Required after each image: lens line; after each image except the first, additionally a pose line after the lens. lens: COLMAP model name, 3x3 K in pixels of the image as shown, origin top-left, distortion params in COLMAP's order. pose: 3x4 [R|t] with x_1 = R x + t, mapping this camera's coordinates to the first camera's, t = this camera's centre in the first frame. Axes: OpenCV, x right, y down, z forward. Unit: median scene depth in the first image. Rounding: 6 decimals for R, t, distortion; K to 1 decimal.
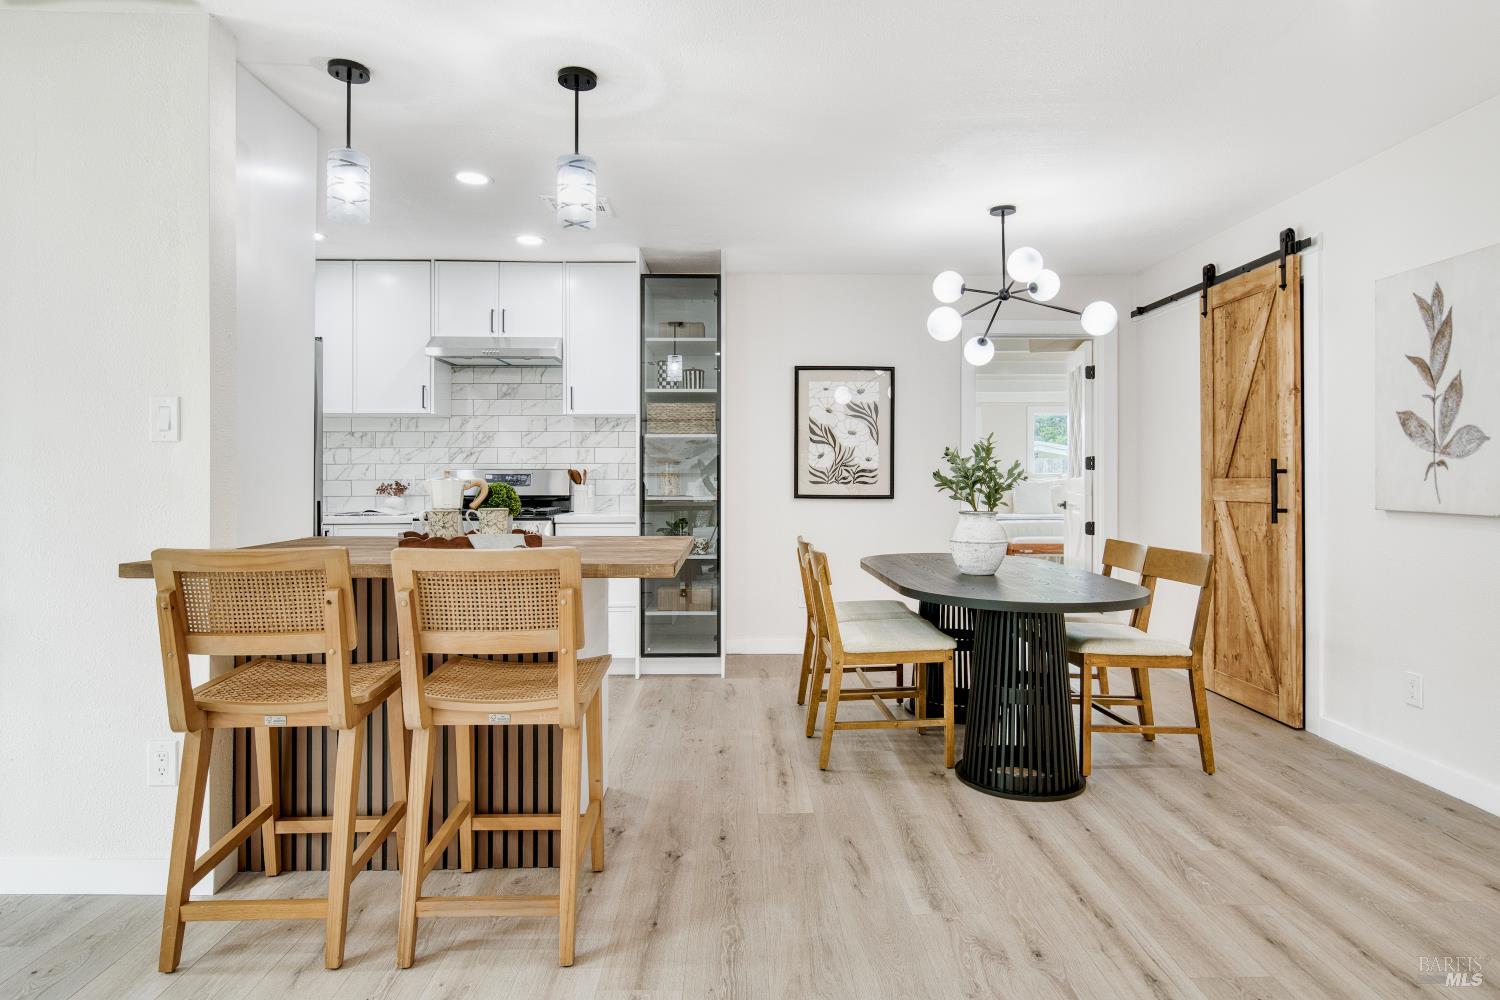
lens RADIAL K [[841.7, 0, 757.5], [0, 841.7, 476.9], [0, 0, 1]] dist [-0.001631, 0.000371]
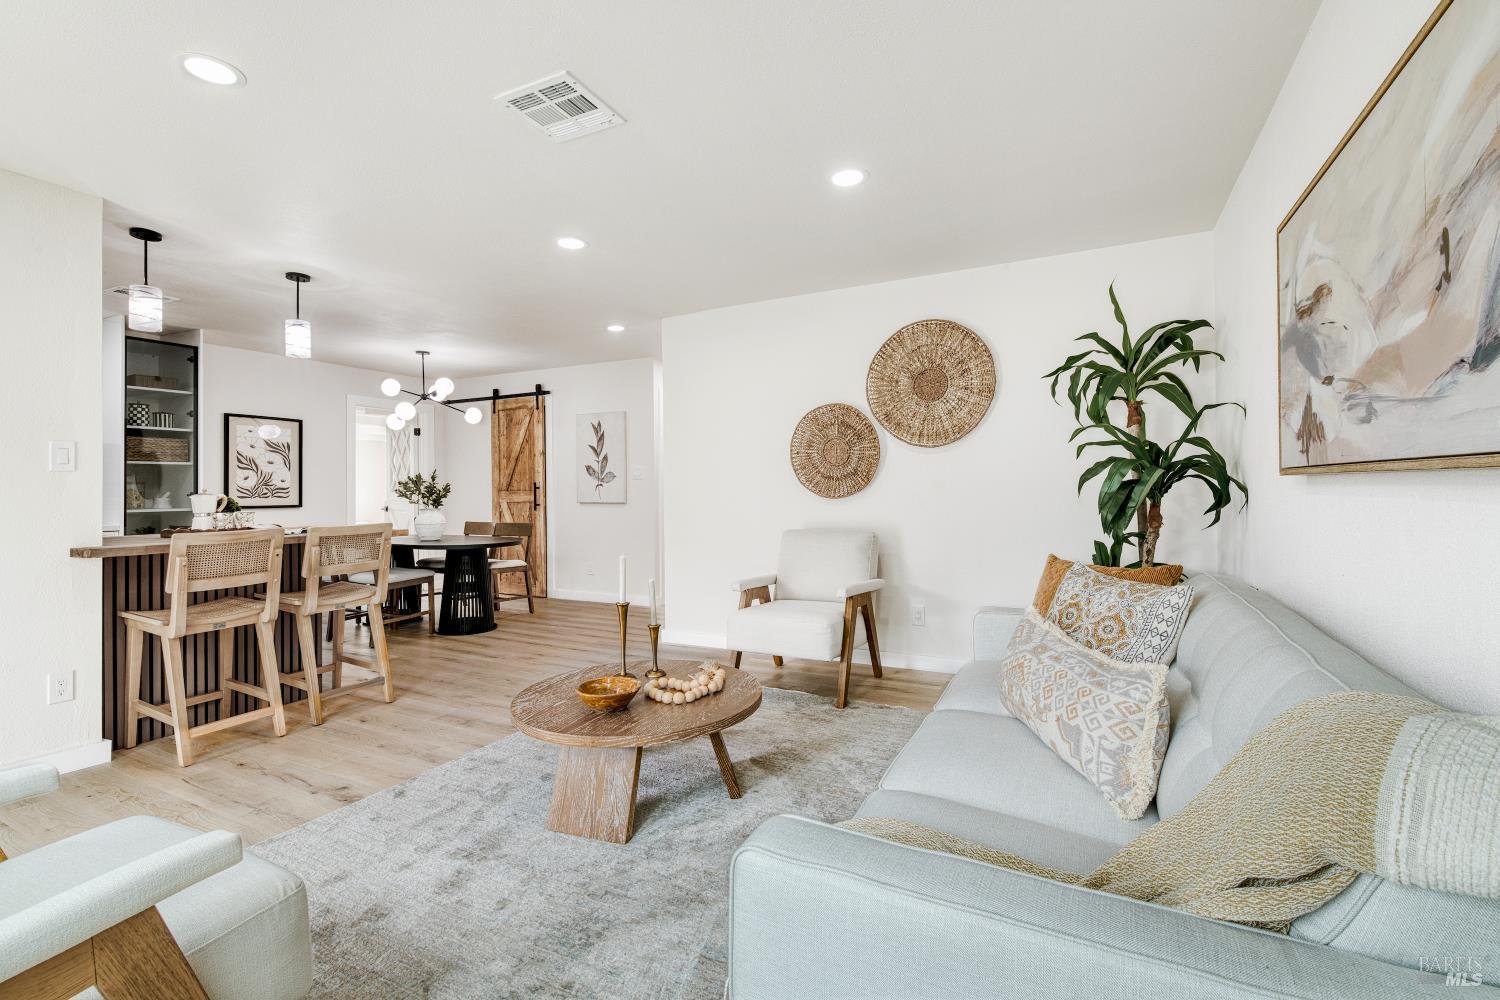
lens RADIAL K [[659.4, 0, 750.7], [0, 659.4, 485.8], [0, 0, 1]] dist [-0.000083, -0.000003]
pose [[0.476667, -0.000647, 0.879084, -0.654341], [0.009197, 0.999949, -0.004251, 0.000361], [-0.879036, 0.010111, 0.476649, -0.360601]]
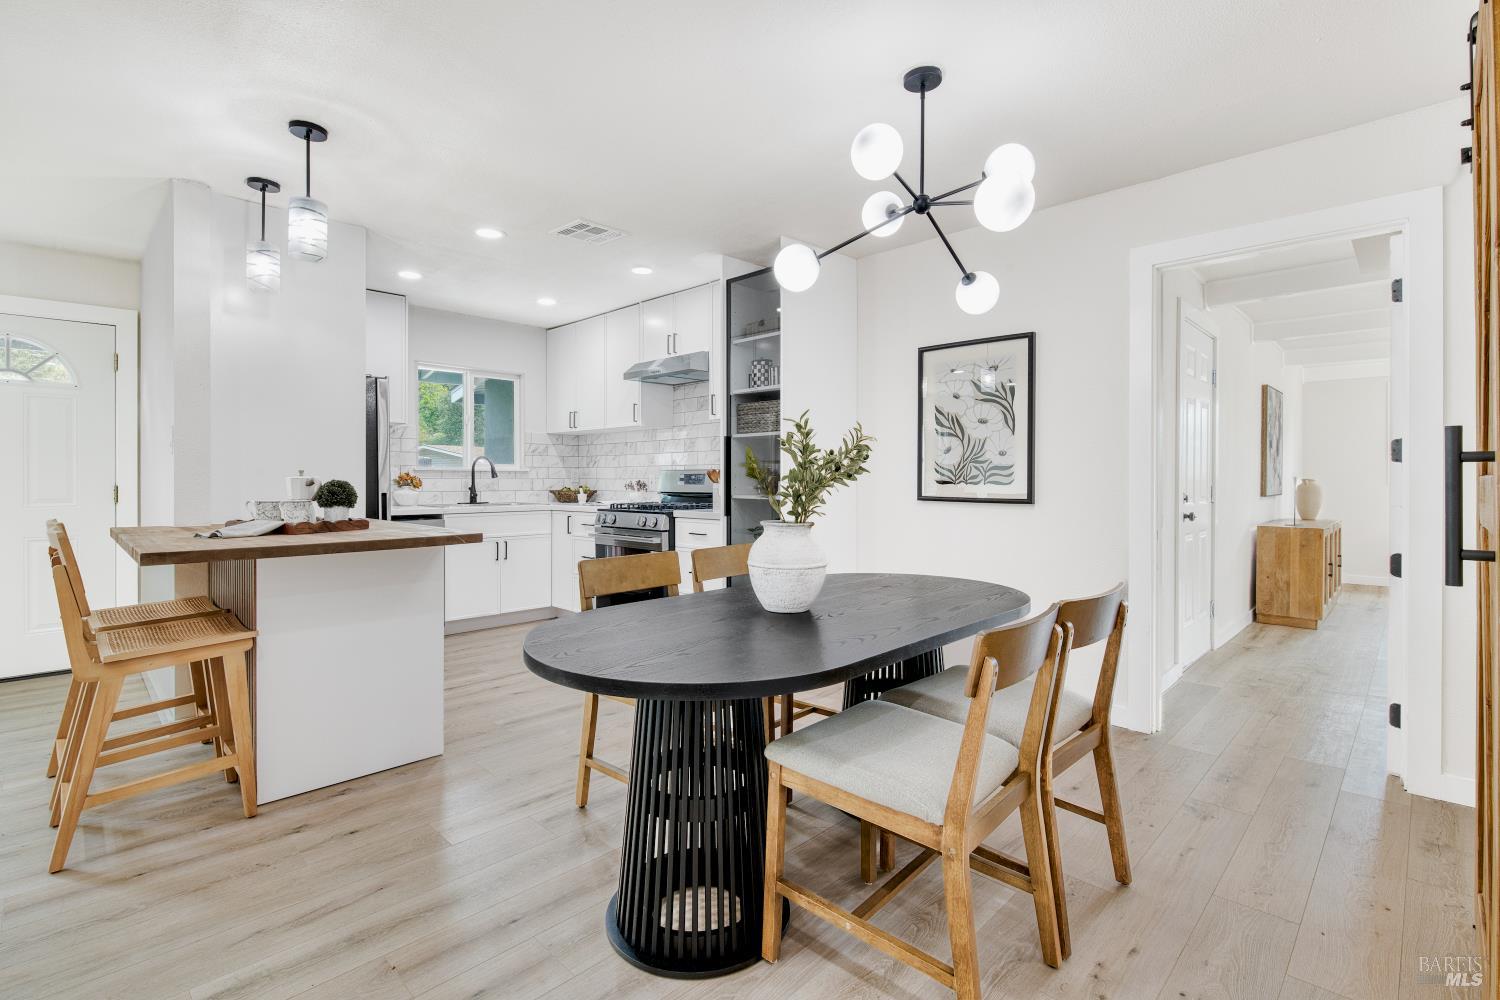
lens RADIAL K [[694.4, 0, 765.1], [0, 694.4, 477.4], [0, 0, 1]] dist [-0.015829, -0.001339]
pose [[0.705501, -0.001399, -0.708707, 0.580611], [0.000112, 0.999998, -0.001862, 0.004179], [0.708709, 0.001234, 0.705500, 0.502328]]
